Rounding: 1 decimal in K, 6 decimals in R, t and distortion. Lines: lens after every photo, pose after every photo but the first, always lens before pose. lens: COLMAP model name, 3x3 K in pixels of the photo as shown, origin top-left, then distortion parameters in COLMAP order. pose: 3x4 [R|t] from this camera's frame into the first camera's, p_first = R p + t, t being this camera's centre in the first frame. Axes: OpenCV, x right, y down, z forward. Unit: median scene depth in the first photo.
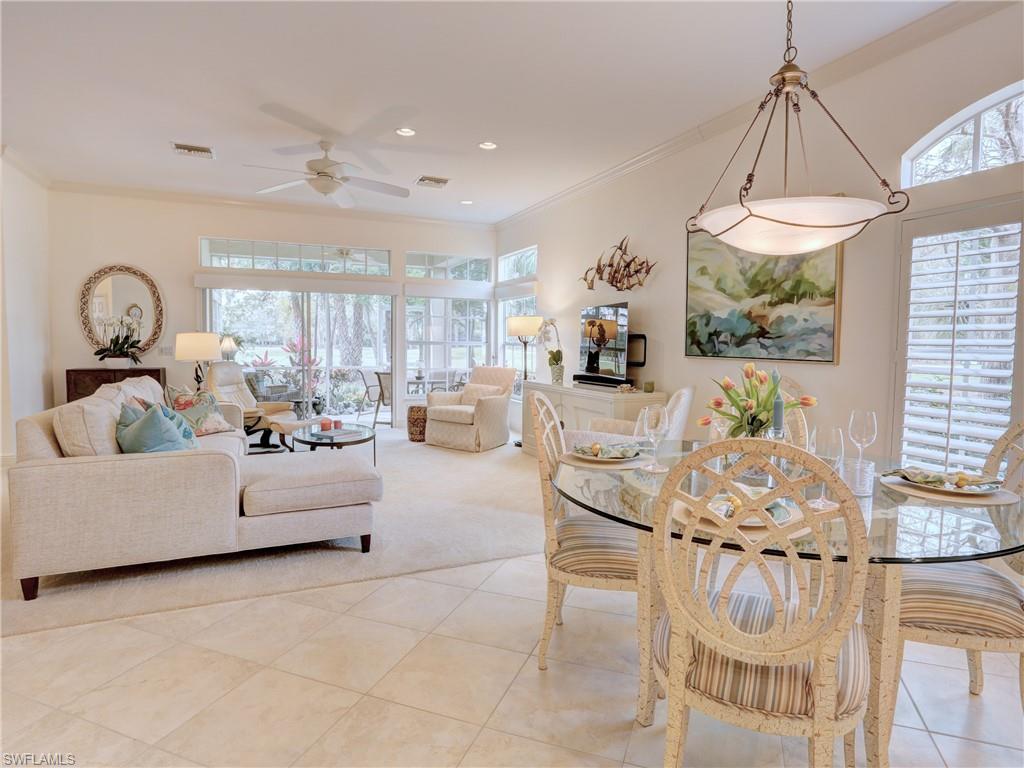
lens RADIAL K [[581.4, 0, 514.4], [0, 581.4, 379.8], [0, 0, 1]] dist [-0.007906, -0.001598]
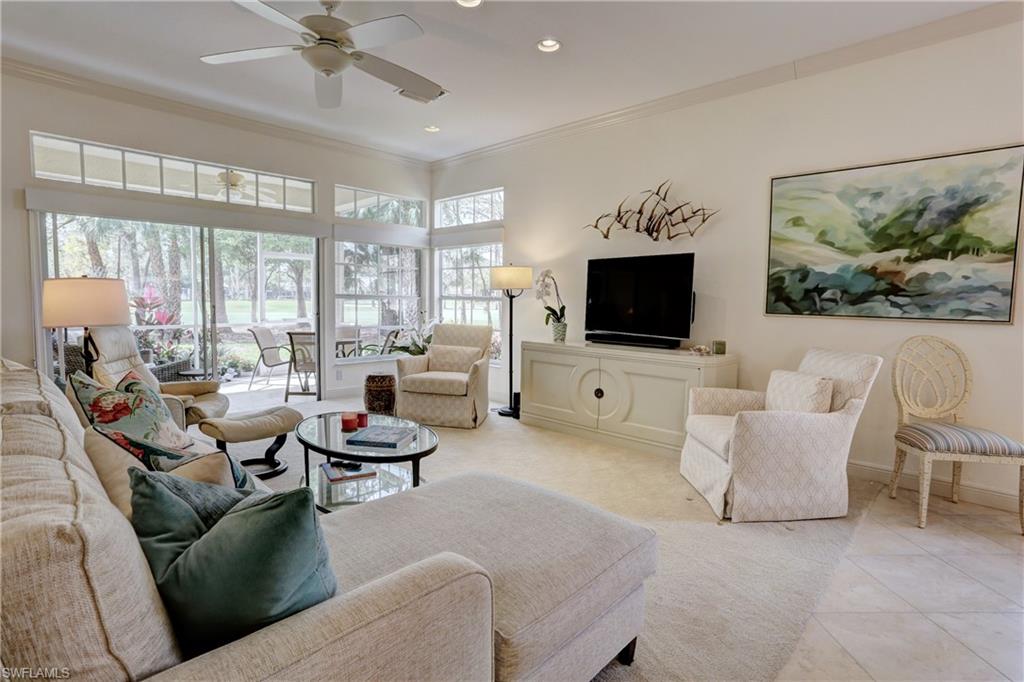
lens RADIAL K [[506.0, 0, 513.7], [0, 506.0, 336.3], [0, 0, 1]] dist [-0.030691, 0.007410]
pose [[0.926708, -0.023235, 0.375063, -0.405337], [0.017102, 0.999660, 0.019672, -0.030192], [-0.375392, -0.011816, 0.926791, 0.445856]]
